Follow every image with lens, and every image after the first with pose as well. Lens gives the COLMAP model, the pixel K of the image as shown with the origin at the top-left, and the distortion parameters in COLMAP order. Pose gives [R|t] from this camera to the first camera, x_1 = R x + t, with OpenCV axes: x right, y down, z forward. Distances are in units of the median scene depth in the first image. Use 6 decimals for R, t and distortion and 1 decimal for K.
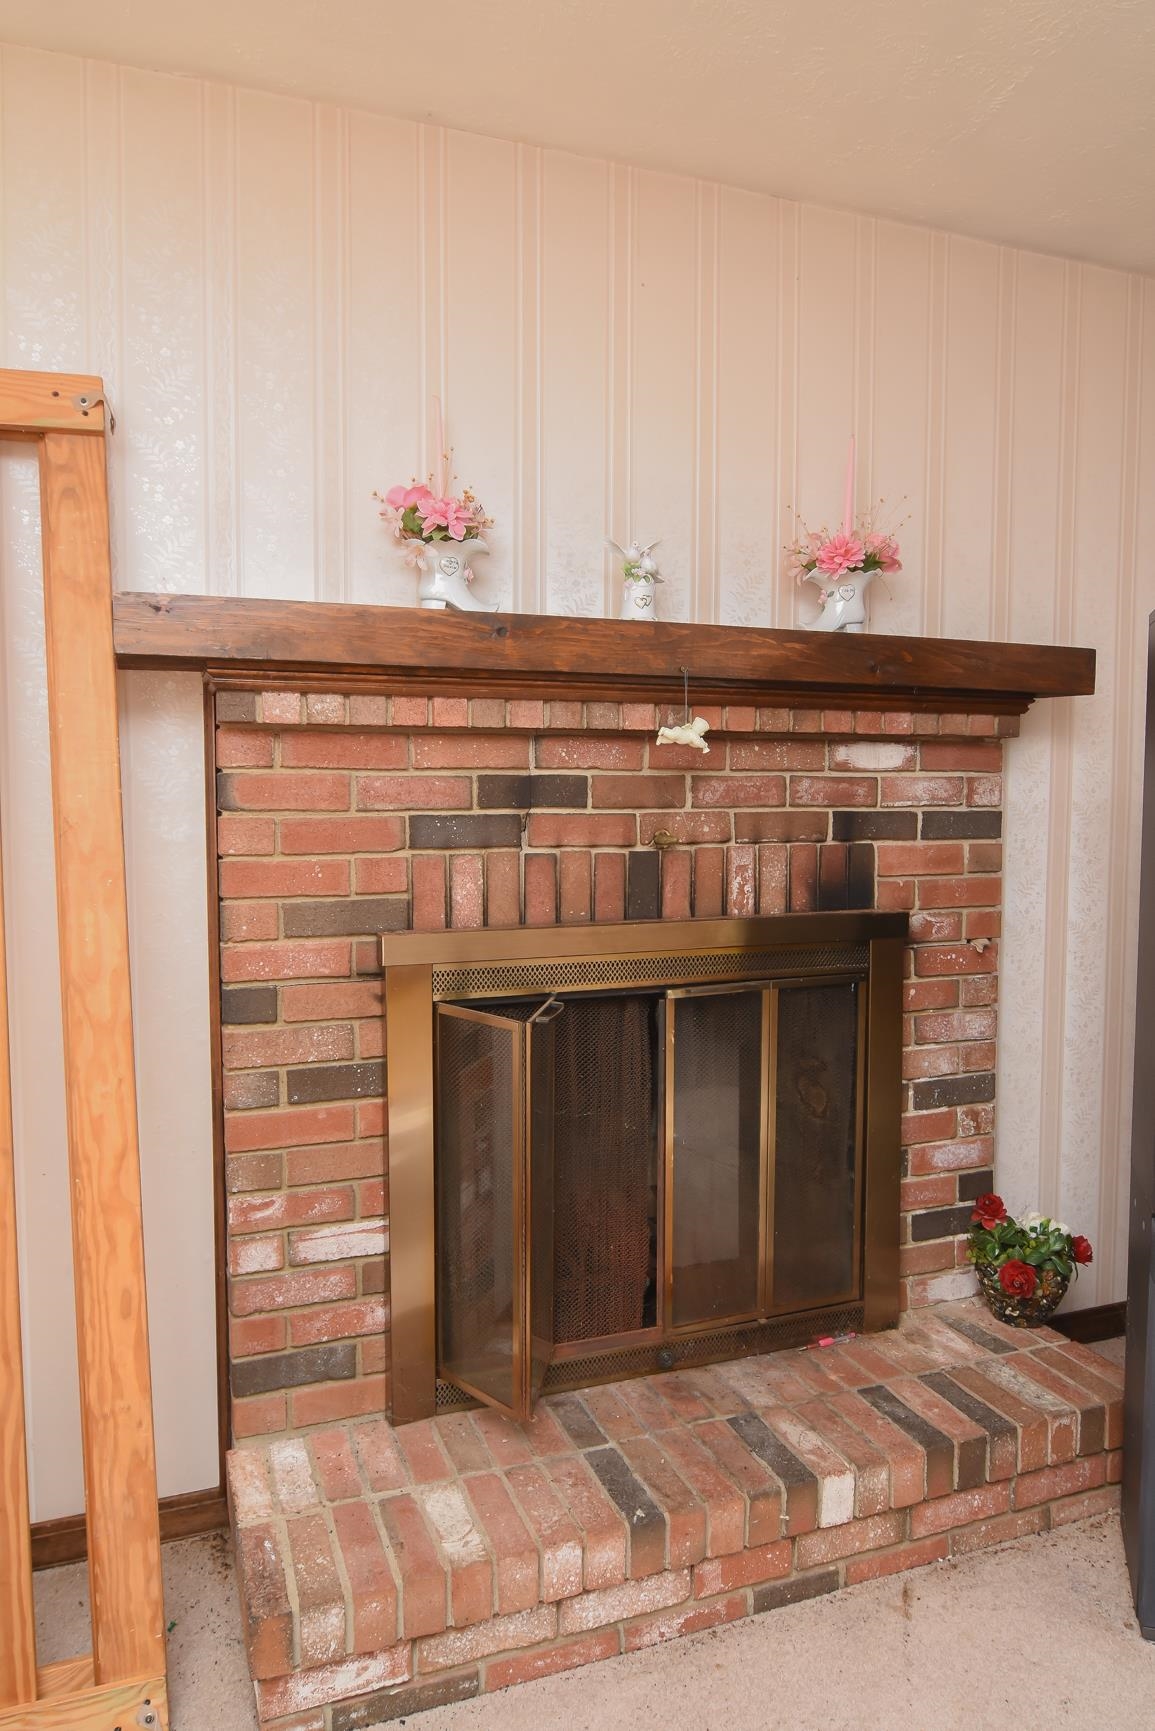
lens RADIAL K [[1141.8, 0, 577.5], [0, 1141.8, 865.5], [0, 0, 1]] dist [-0.006657, -0.001615]
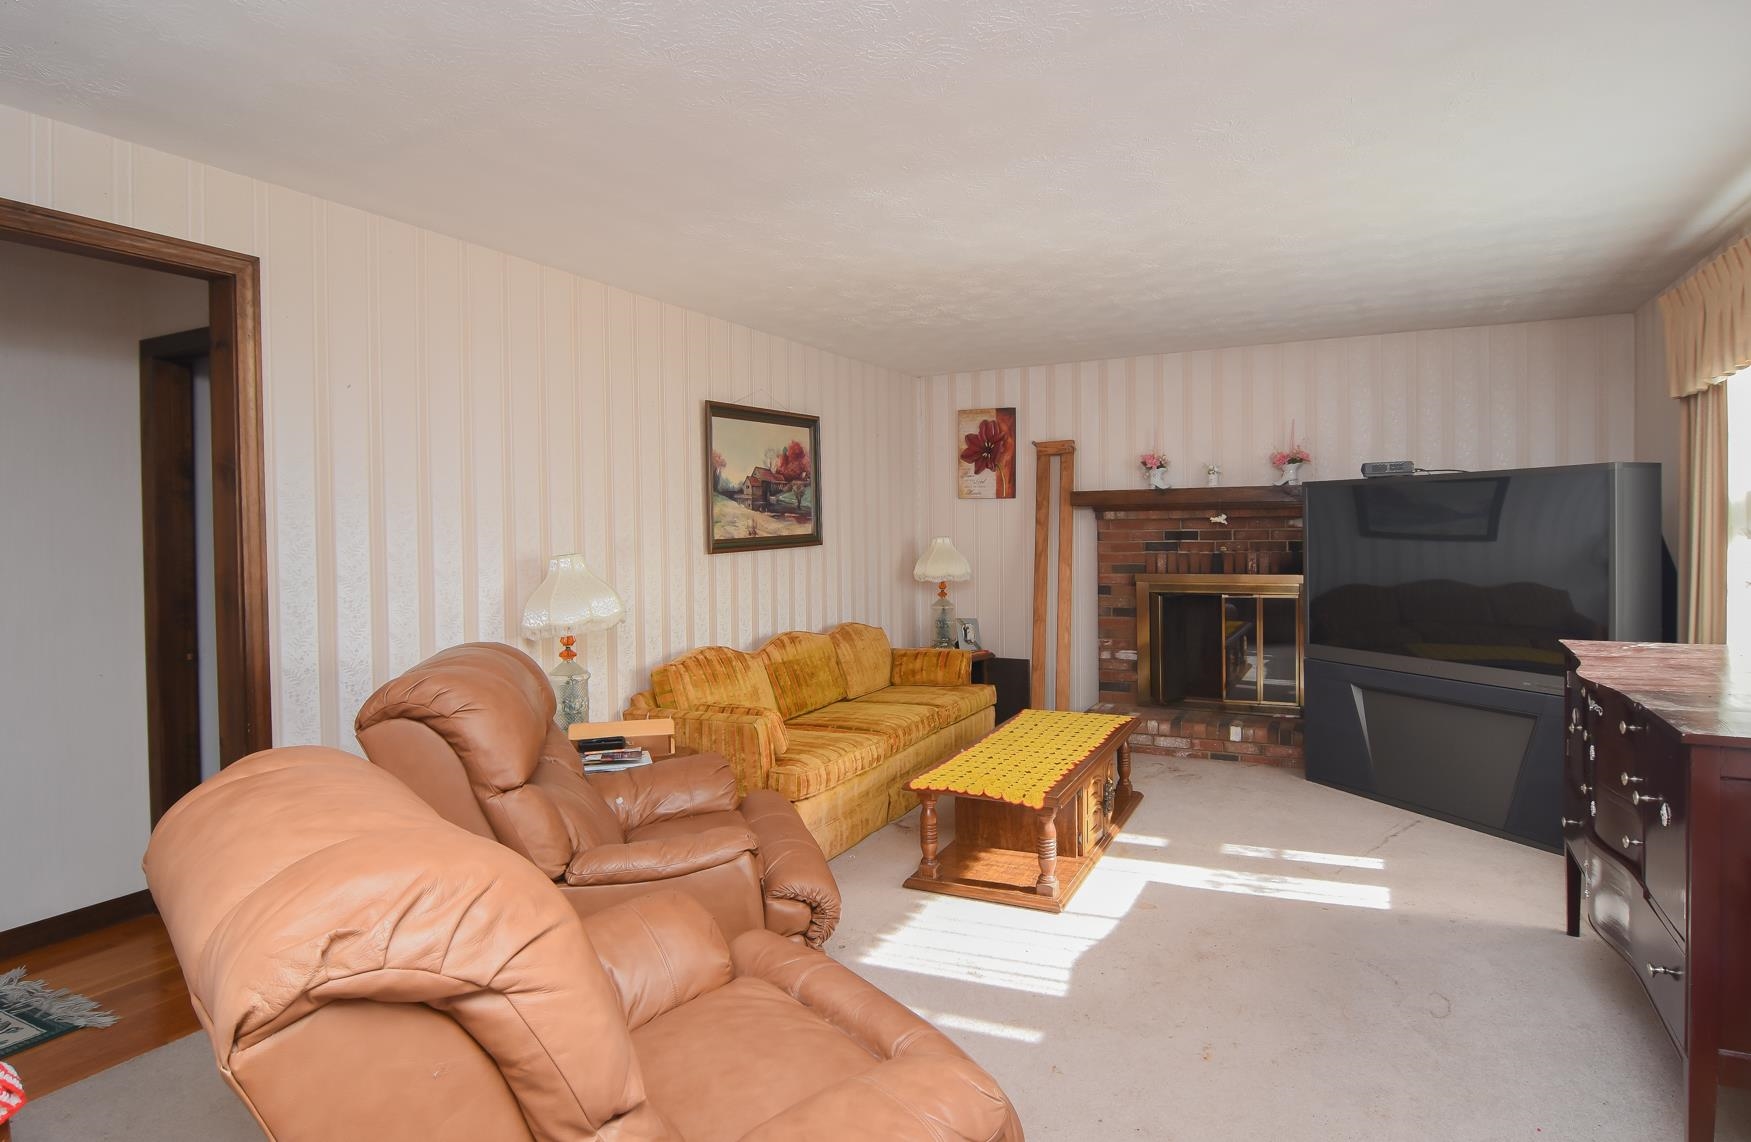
lens RADIAL K [[1091.0, 0, 875.5], [0, 1091.0, 571.0], [0, 0, 1]] dist [-0.000109, -0.000003]
pose [[0.681395, 0.023589, -0.731536, 1.885507], [-0.032582, 0.999467, 0.001880, 0.073442], [0.731190, 0.022554, 0.681801, -2.102693]]
